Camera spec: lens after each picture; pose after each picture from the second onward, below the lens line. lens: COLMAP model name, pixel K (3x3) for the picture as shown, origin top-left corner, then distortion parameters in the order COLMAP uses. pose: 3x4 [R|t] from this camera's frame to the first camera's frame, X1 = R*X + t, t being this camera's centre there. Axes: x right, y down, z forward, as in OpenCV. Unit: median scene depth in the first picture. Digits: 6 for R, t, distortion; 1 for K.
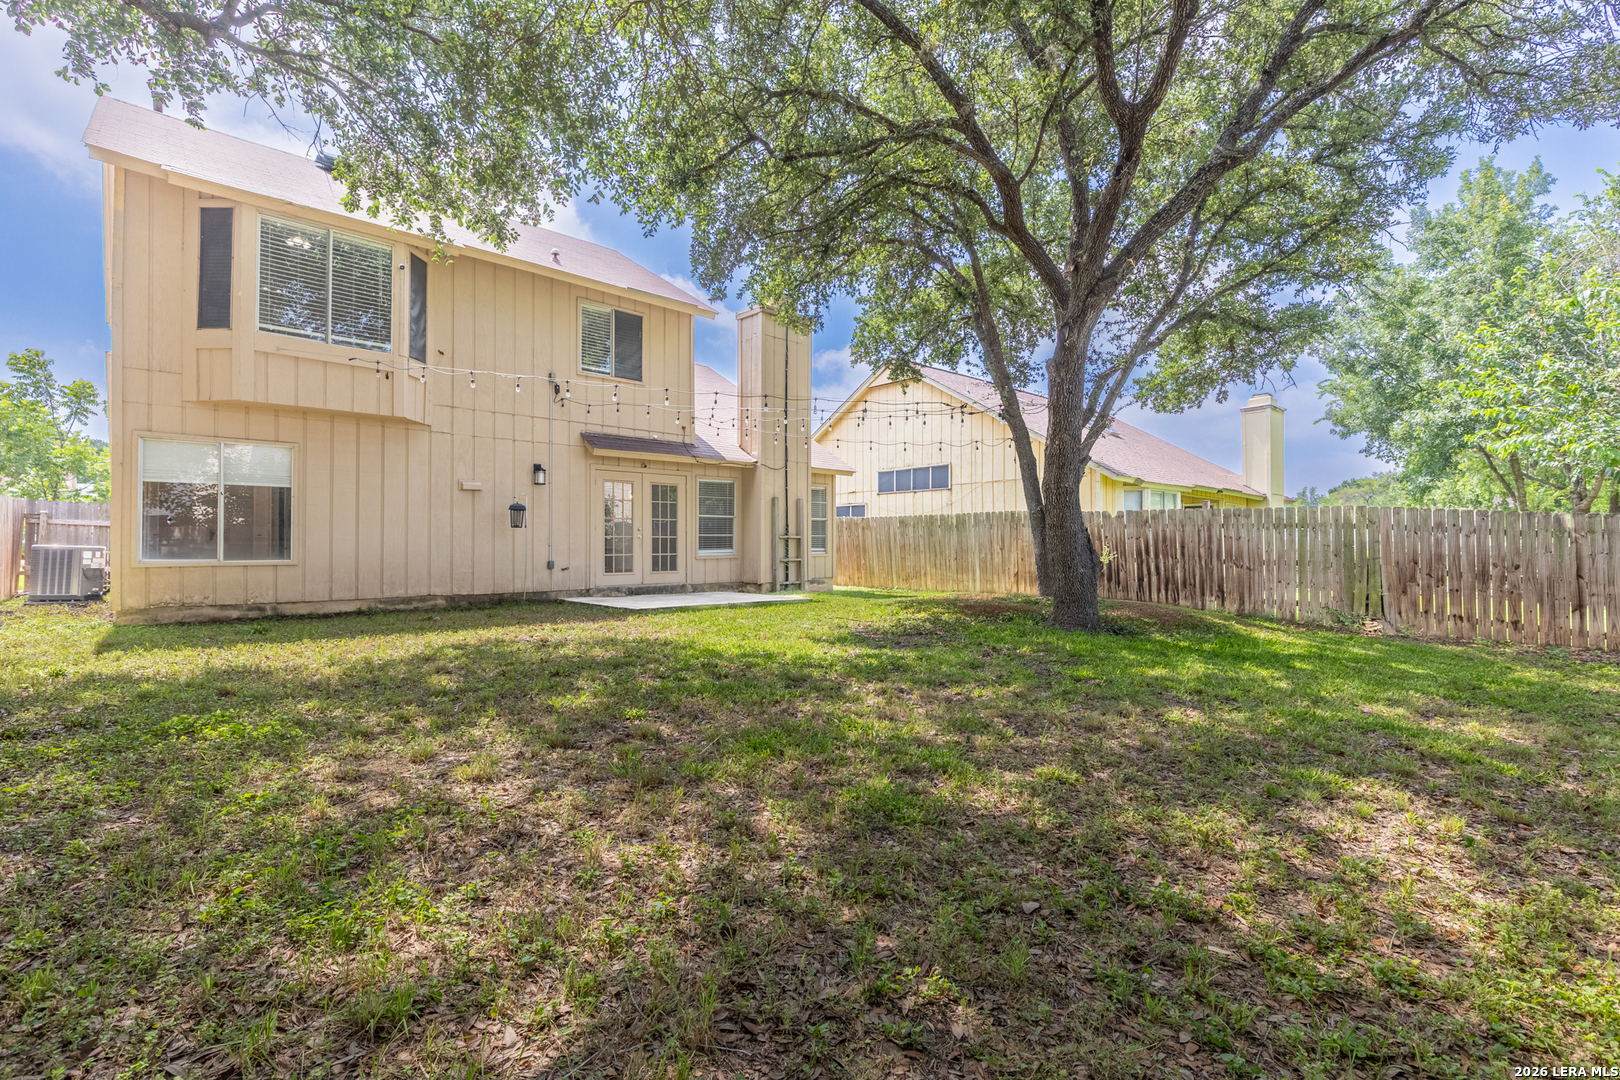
lens RADIAL K [[729.2, 0, 815.3], [0, 729.2, 540.1], [0, 0, 1]] dist [0.009316, -0.000278]
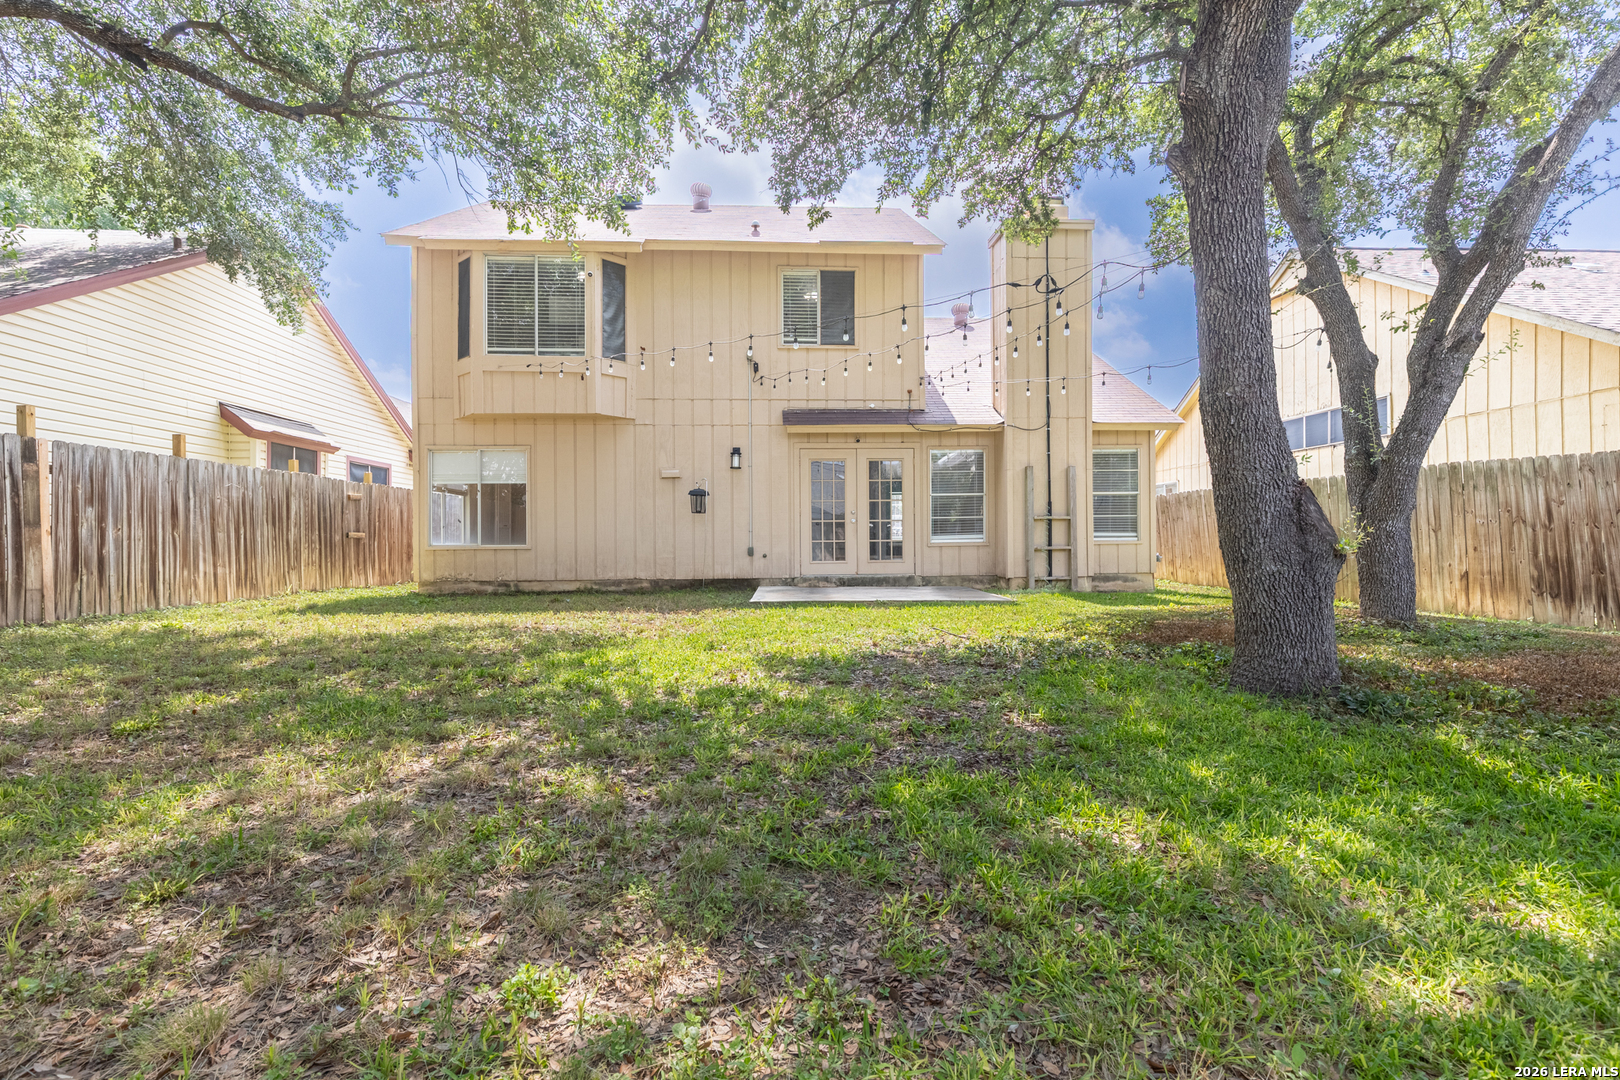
lens RADIAL K [[729.2, 0, 810.1], [0, 729.2, 539.6], [0, 0, 1]] dist [0.009316, -0.000278]
pose [[0.768503, -0.003647, -0.639836, 0.326849], [0.011371, 0.999904, 0.007958, 0.012185], [0.639745, -0.013391, 0.768470, 0.325773]]
